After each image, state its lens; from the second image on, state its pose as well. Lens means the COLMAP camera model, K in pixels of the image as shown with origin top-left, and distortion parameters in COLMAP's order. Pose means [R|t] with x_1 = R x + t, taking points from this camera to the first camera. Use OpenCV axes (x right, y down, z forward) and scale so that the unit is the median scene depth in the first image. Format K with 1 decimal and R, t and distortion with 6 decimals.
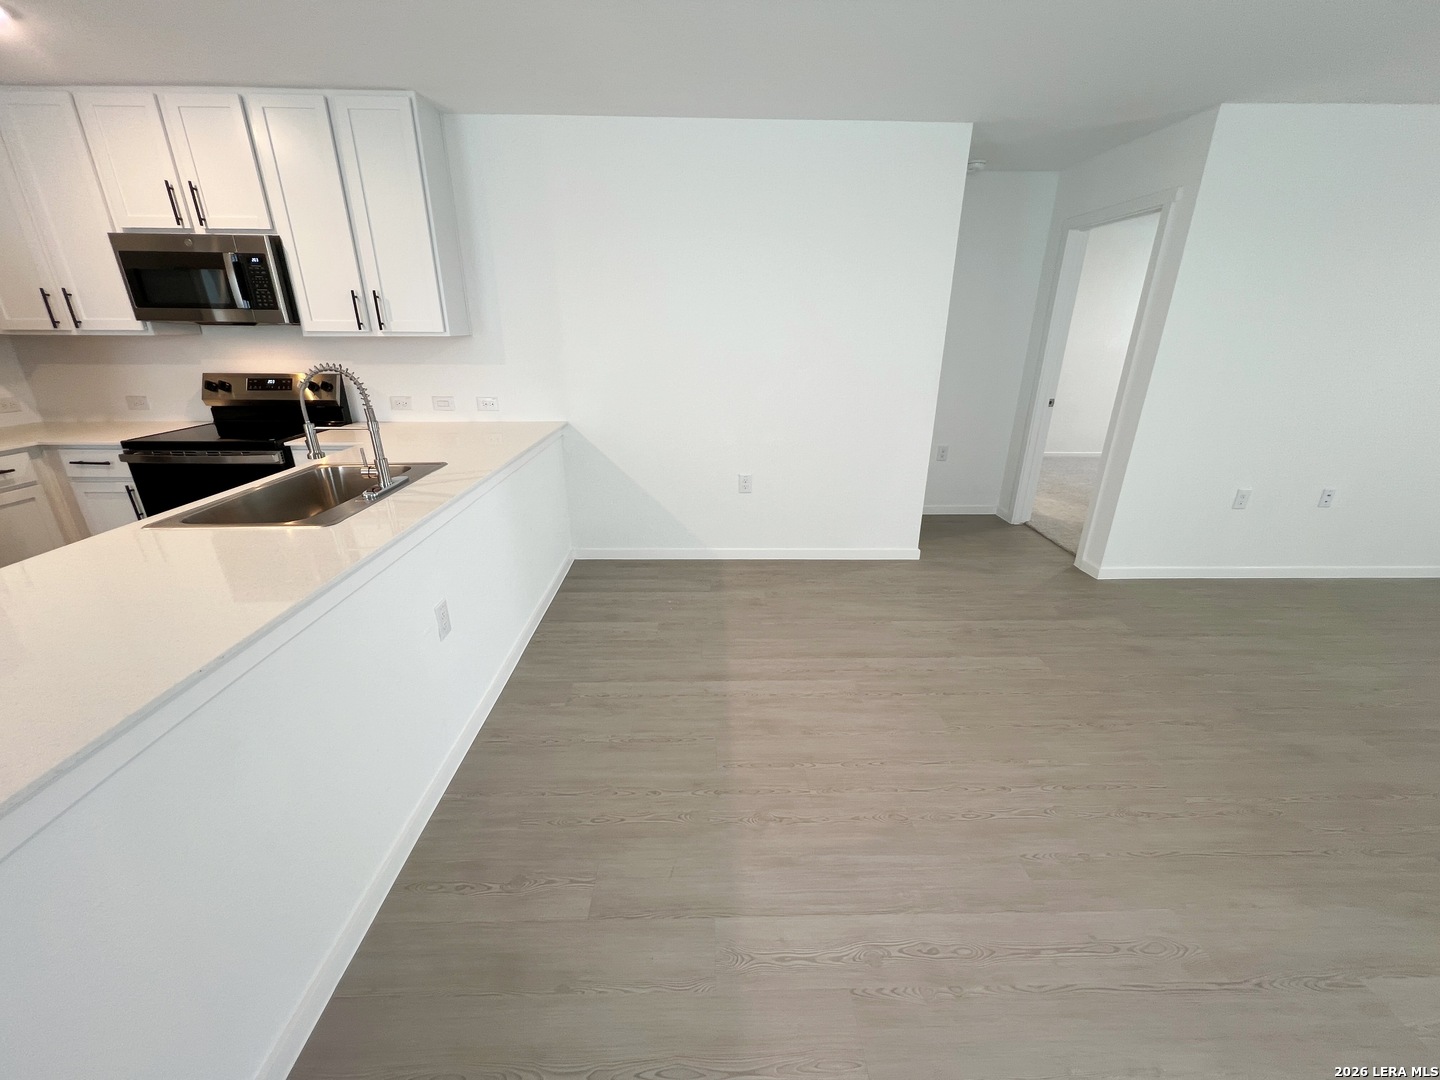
lens RADIAL K [[578.4, 0, 719.3], [0, 578.4, 538.2], [0, 0, 1]] dist [-0.000484, 0.000363]
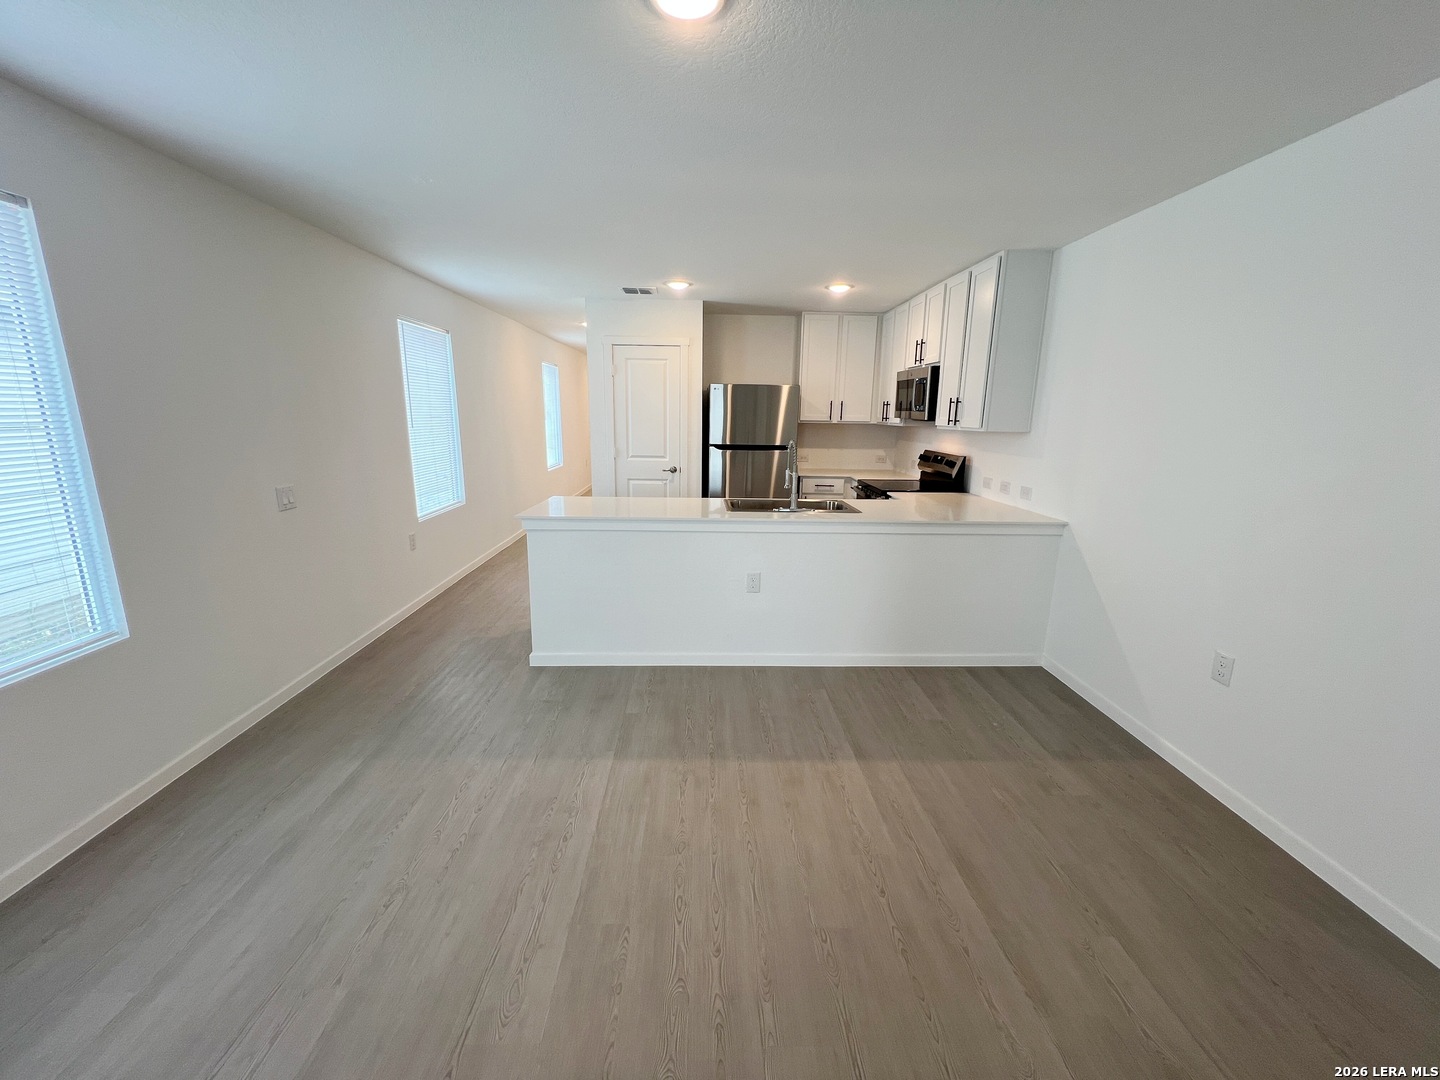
lens RADIAL K [[578.4, 0, 718.2], [0, 578.4, 537.0], [0, 0, 1]] dist [-0.000484, 0.000363]
pose [[0.003027, 0.207678, -0.978193, 0.803002], [-0.359790, 0.912916, 0.192706, -0.189584], [0.933029, 0.351360, 0.077483, 0.486605]]
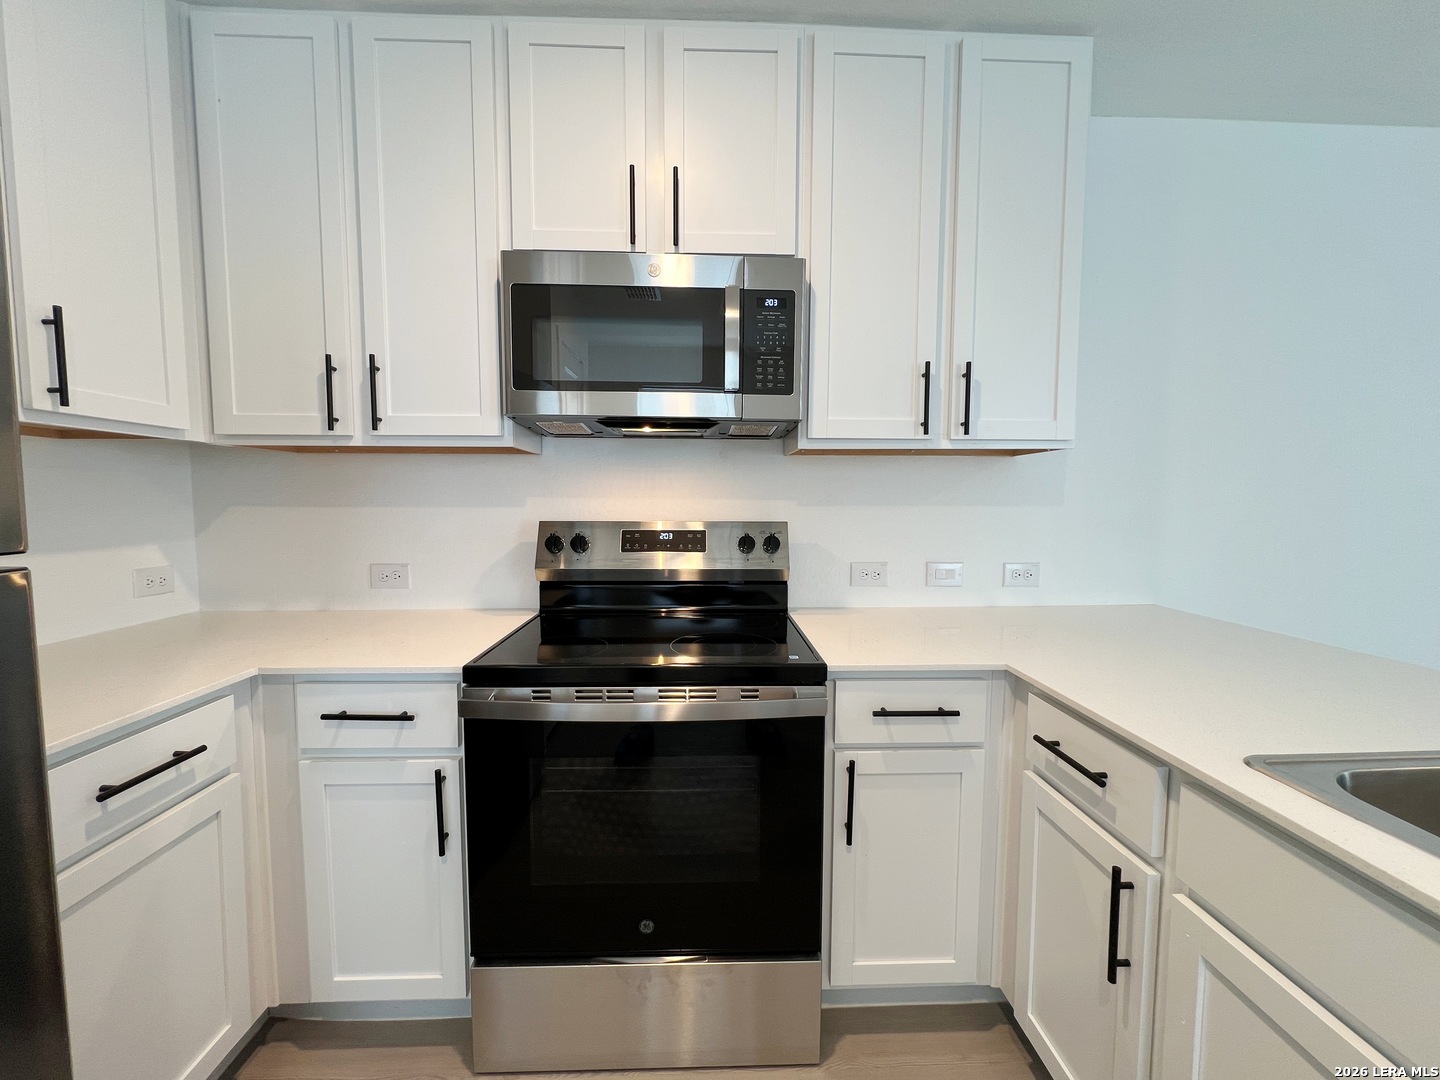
lens RADIAL K [[582.8, 0, 718.4], [0, 582.8, 537.3], [0, 0, 1]] dist [-0.003189, 0.000232]
pose [[0.999863, -0.002917, 0.016312, -0.830871], [0.007390, 0.959569, -0.281375, -0.133220], [-0.014832, 0.281457, 0.959459, 0.547074]]
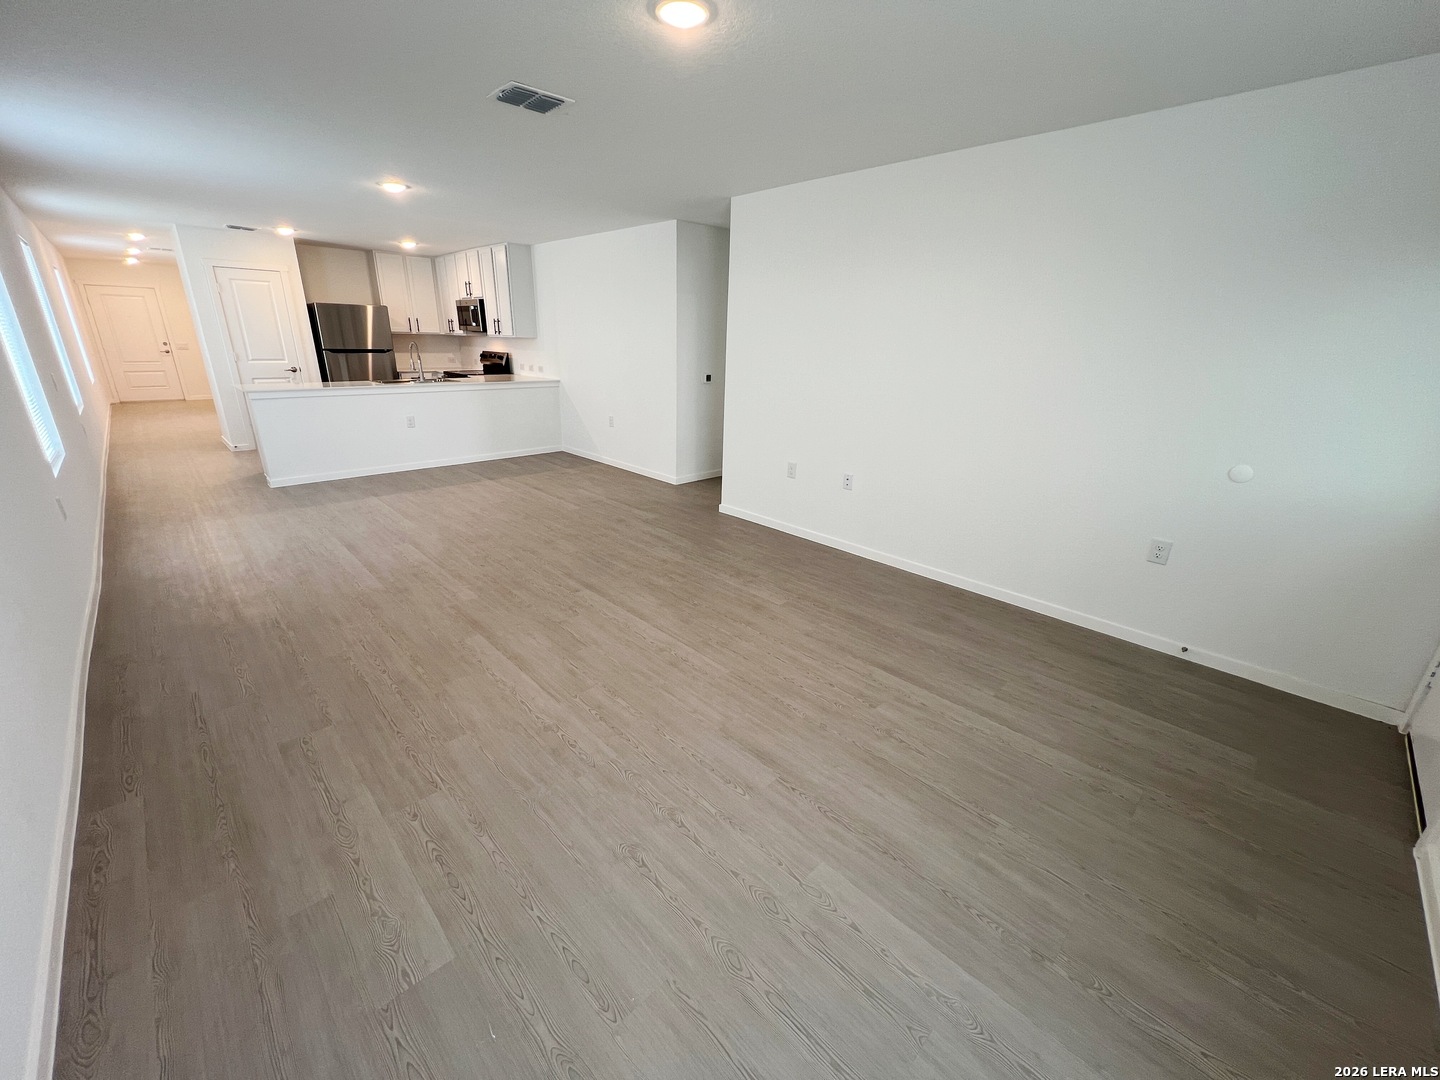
lens RADIAL K [[578.4, 0, 722.0], [0, 578.4, 540.7], [0, 0, 1]] dist [-0.000484, 0.000363]
pose [[0.682554, 0.253751, -0.685368, 2.060519], [-0.272006, 0.958620, 0.084031, 0.022217], [0.678331, 0.129069, 0.723332, -0.038337]]
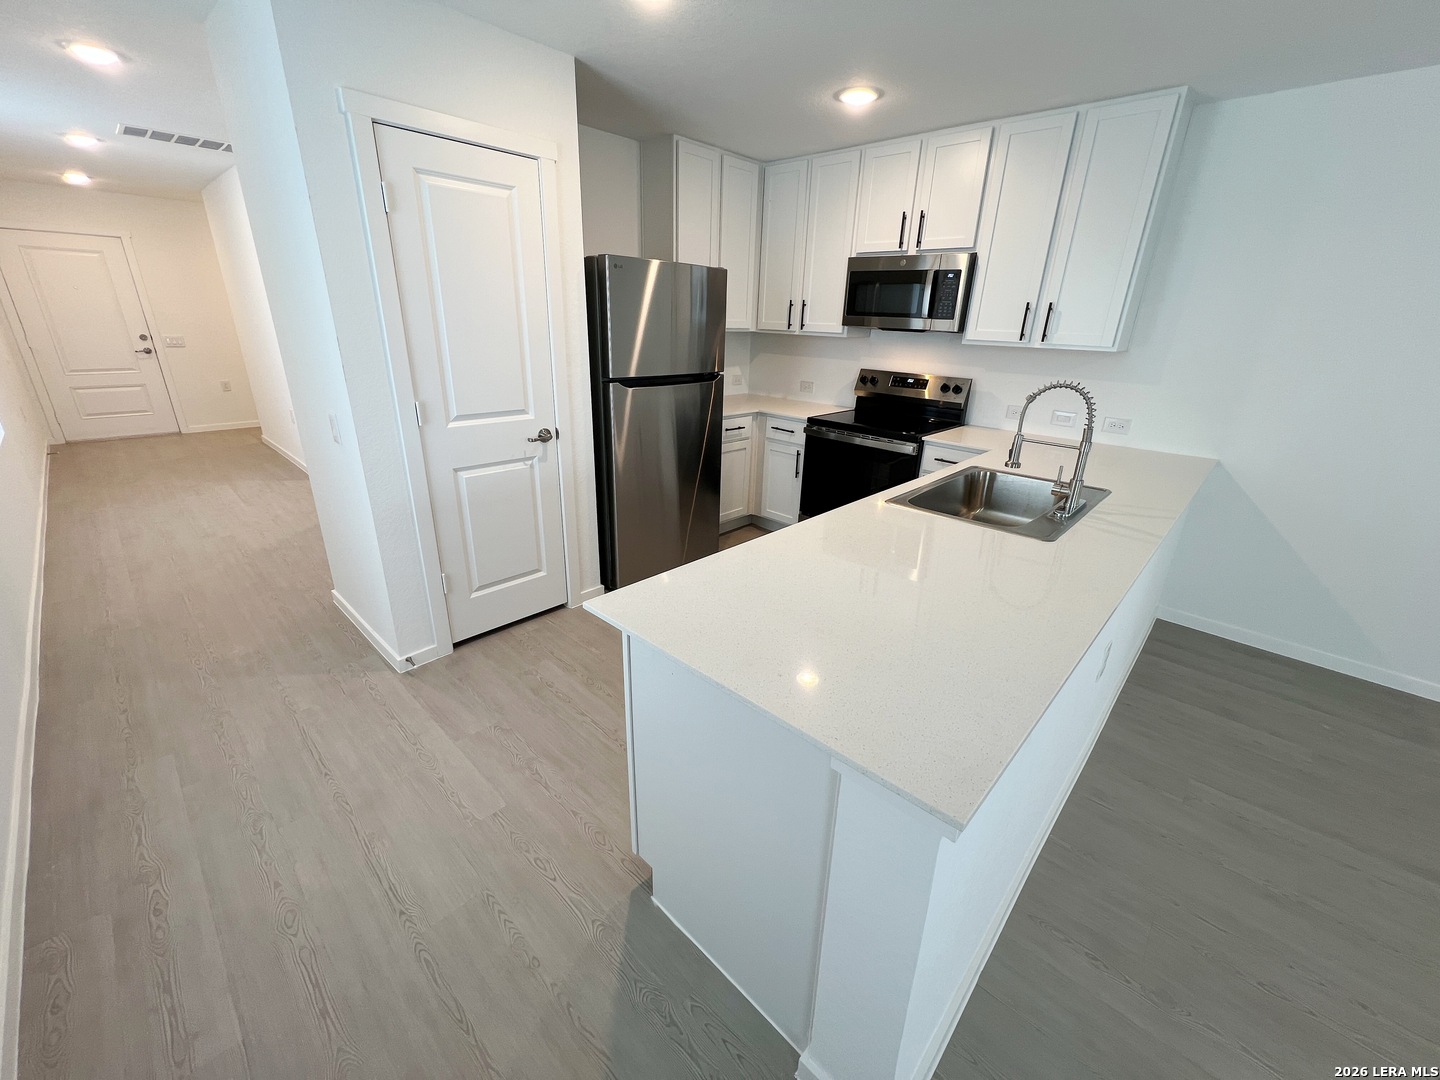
lens RADIAL K [[578.4, 0, 717.7], [0, 578.4, 537.4], [0, 0, 1]] dist [-0.000484, 0.000363]
pose [[0.709531, 0.268814, -0.651387, -0.246188], [-0.269979, 0.957546, 0.101083, 0.015530], [0.650905, 0.104139, 0.751982, -0.086588]]
